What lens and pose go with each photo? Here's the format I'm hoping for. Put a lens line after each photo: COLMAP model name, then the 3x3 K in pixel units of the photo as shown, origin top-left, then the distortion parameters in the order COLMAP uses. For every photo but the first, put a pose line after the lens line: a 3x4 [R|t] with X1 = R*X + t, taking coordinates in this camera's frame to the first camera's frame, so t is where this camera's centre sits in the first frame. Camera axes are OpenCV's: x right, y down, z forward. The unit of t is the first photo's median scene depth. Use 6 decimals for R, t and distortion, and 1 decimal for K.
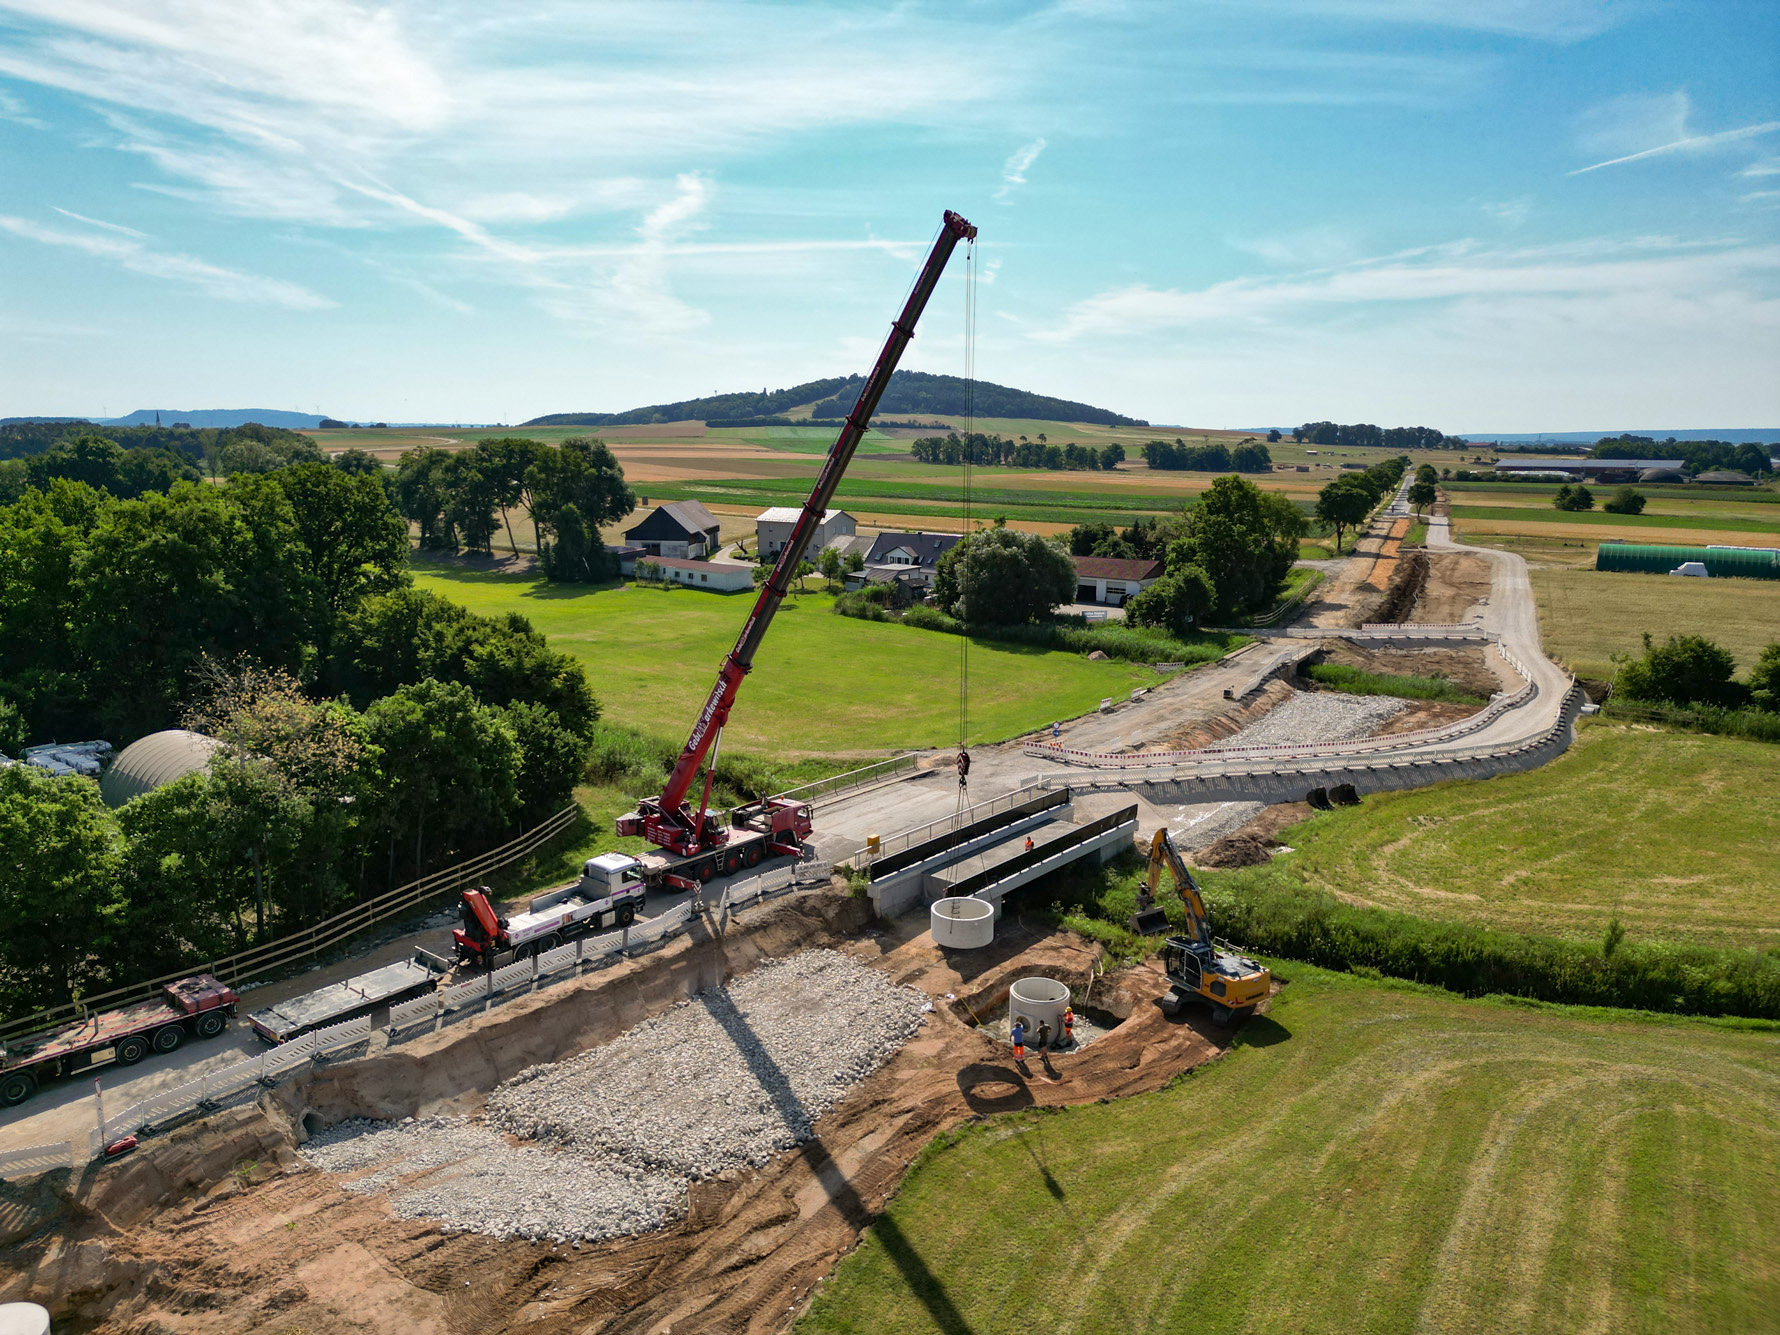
lens RADIAL K [[1255.4, 0, 878.7], [0, 1255.4, 670.8], [0, 0, 1]] dist [0.089338, -0.075026]
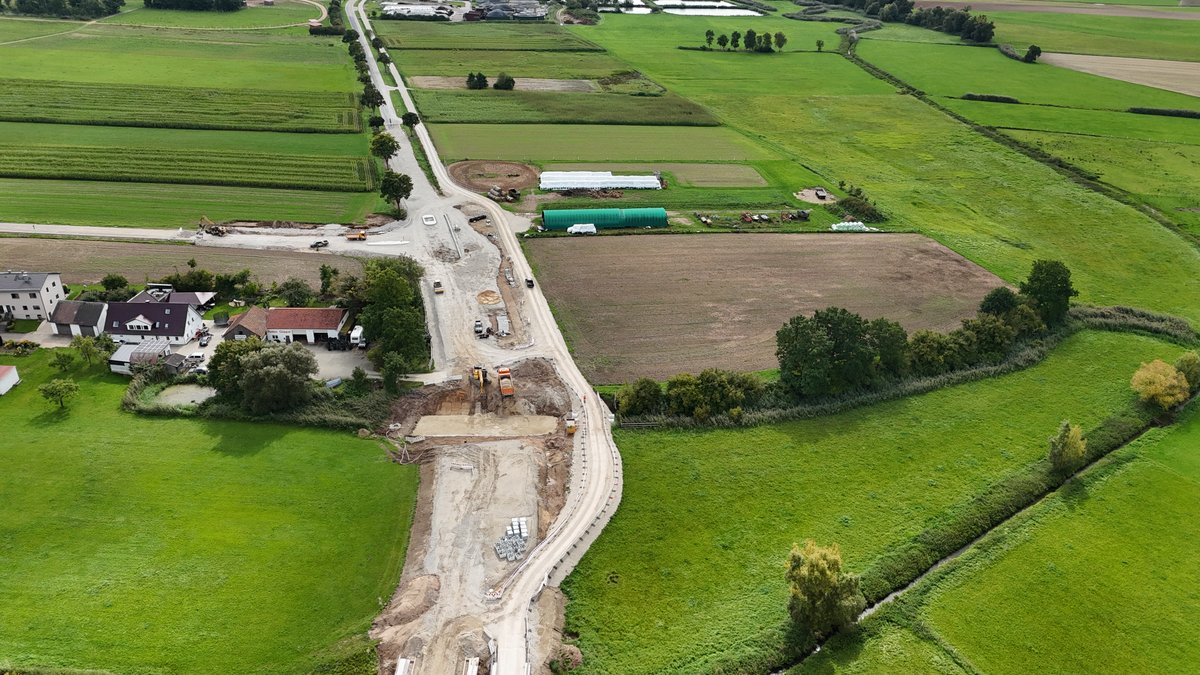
lens RADIAL K [[895.8, 0, 600.0], [0, 895.8, 337.5], [0, 0, 1]] dist [0.080515, -0.061589]
pose [[0.771203, -0.284318, 0.569570, -0.046882], [0.112094, 0.941391, 0.318148, -0.096406], [-0.626643, -0.181511, 0.757874, -0.017163]]
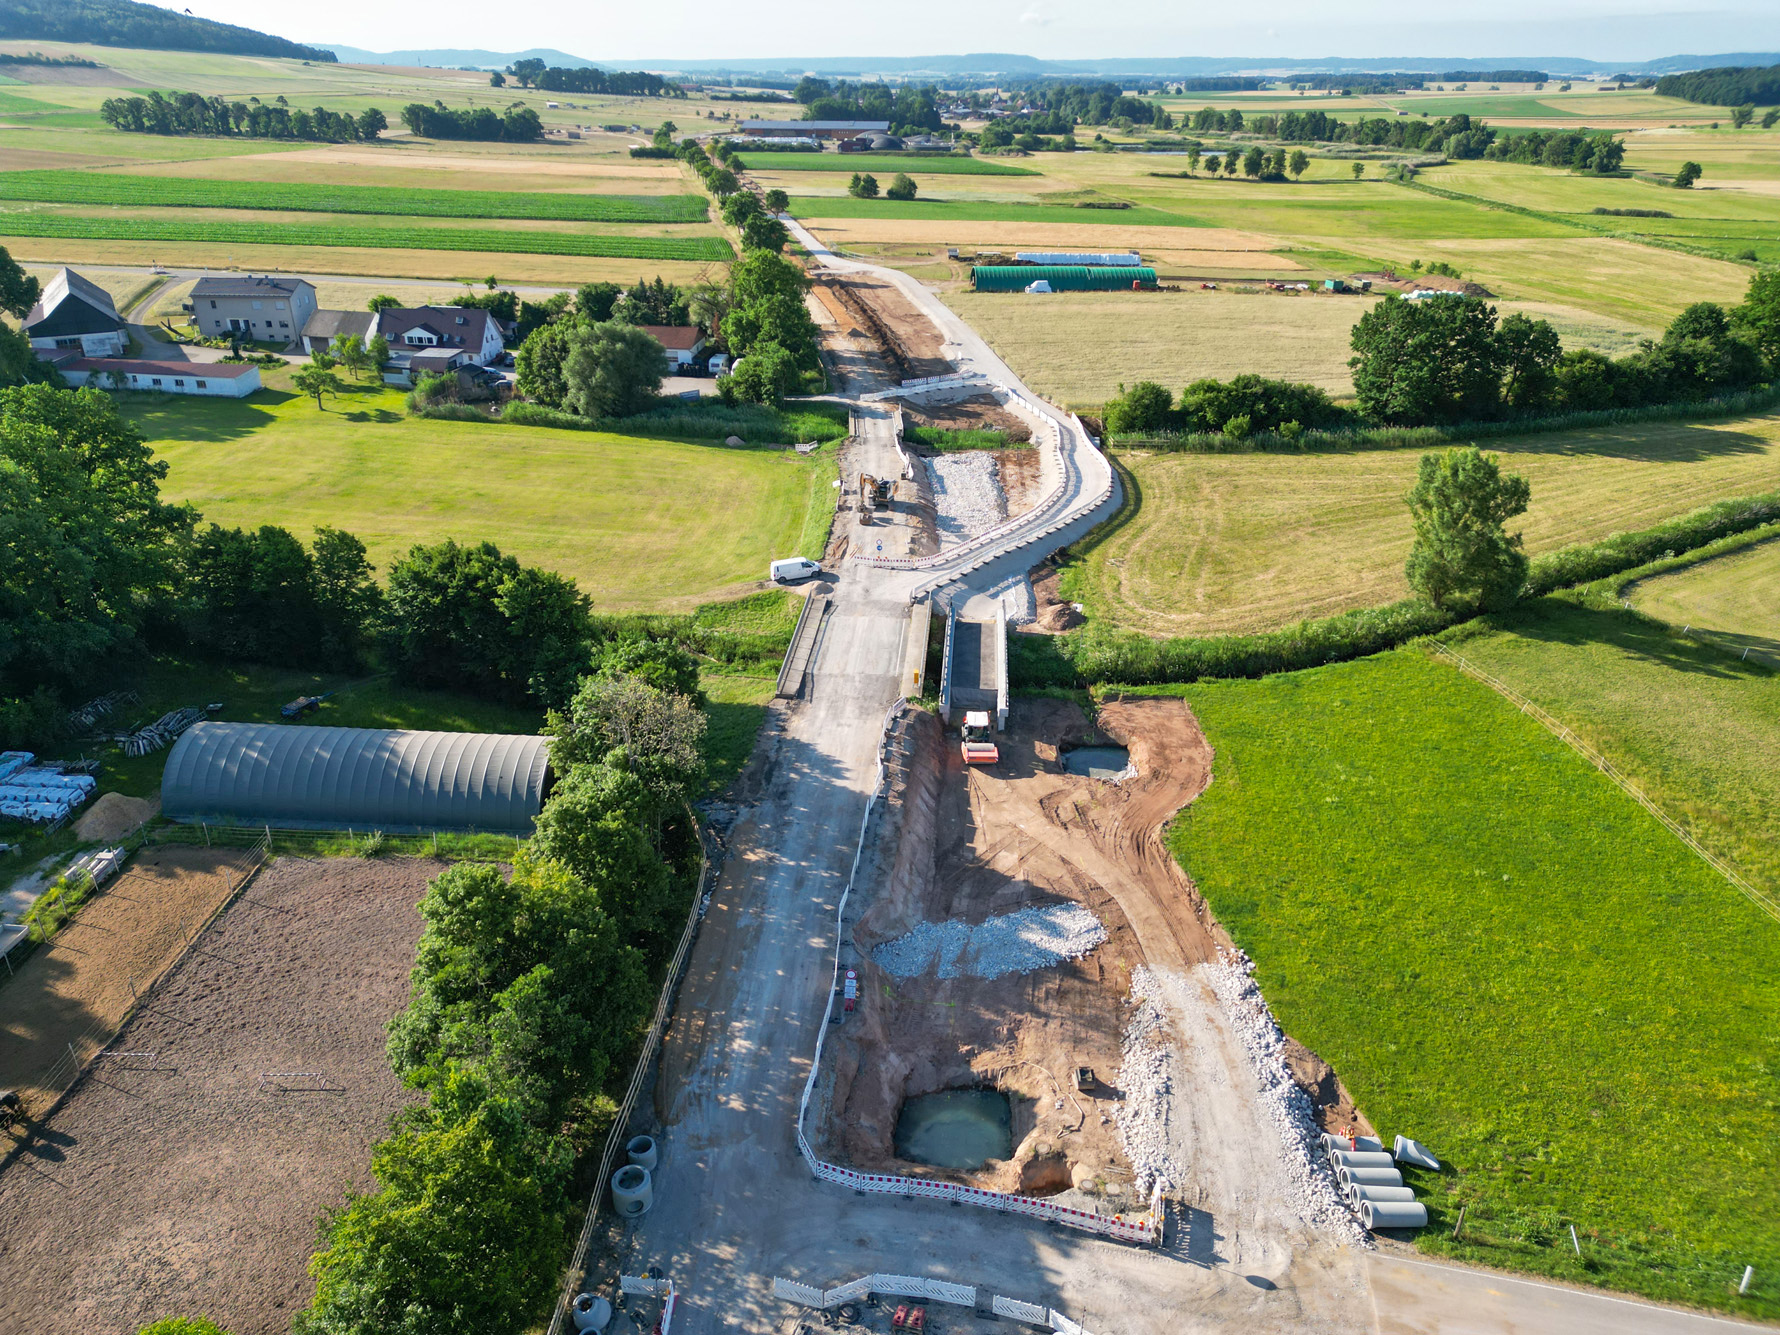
lens RADIAL K [[1255.4, 0, 878.7], [0, 1255.4, 670.8], [0, 0, 1]] dist [0.089338, -0.075026]
pose [[0.828847, -0.244539, 0.503204, -0.071053], [0.104691, 0.951323, 0.289868, -0.026984], [-0.549593, -0.187575, 0.814102, -0.011605]]
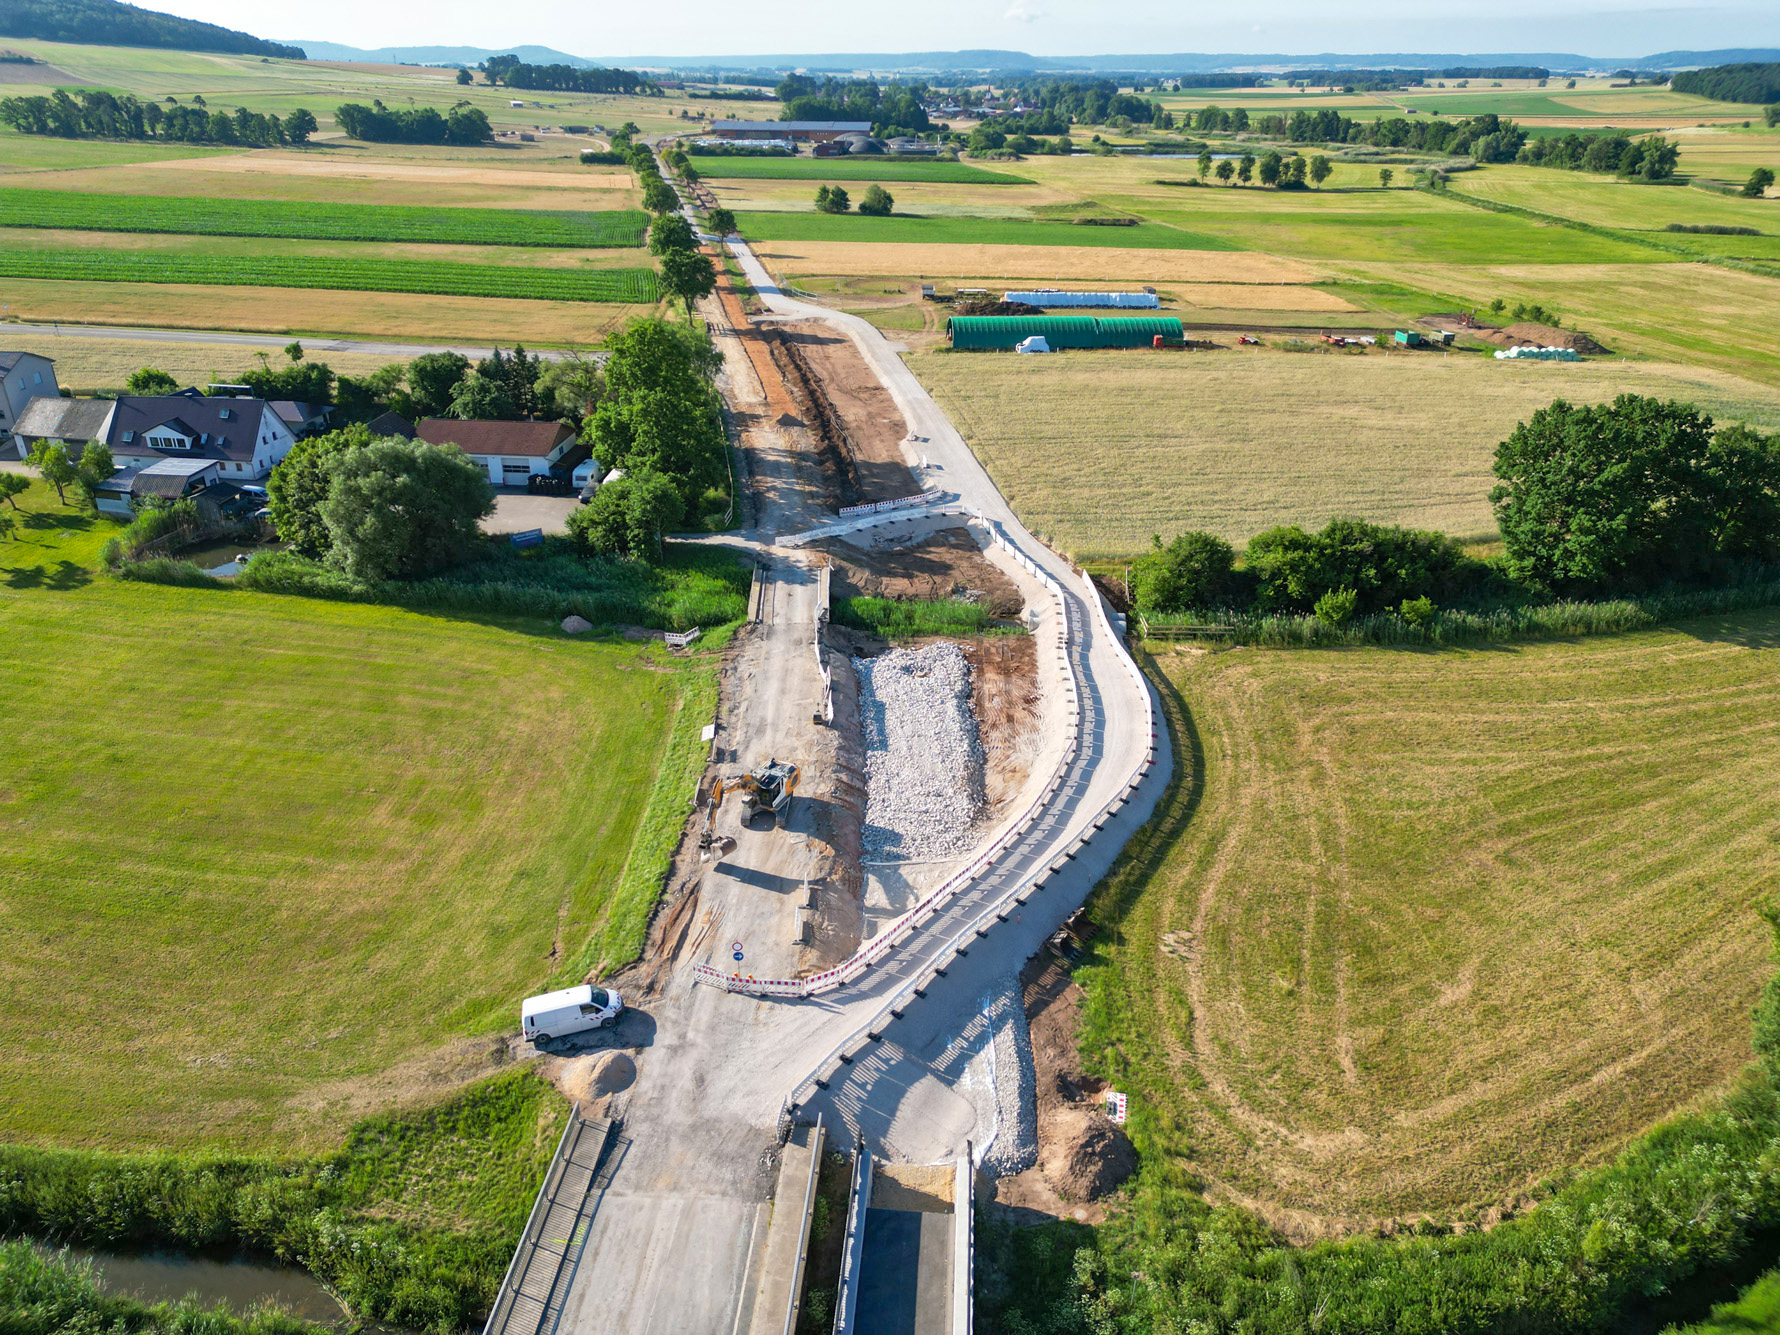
lens RADIAL K [[1255.4, 0, 878.7], [0, 1255.4, 670.8], [0, 0, 1]] dist [0.089338, -0.075026]
pose [[0.826121, -0.247990, 0.505990, -0.014118], [0.106279, 0.950408, 0.292284, -0.038439], [-0.553380, -0.187686, 0.811507, 0.054225]]
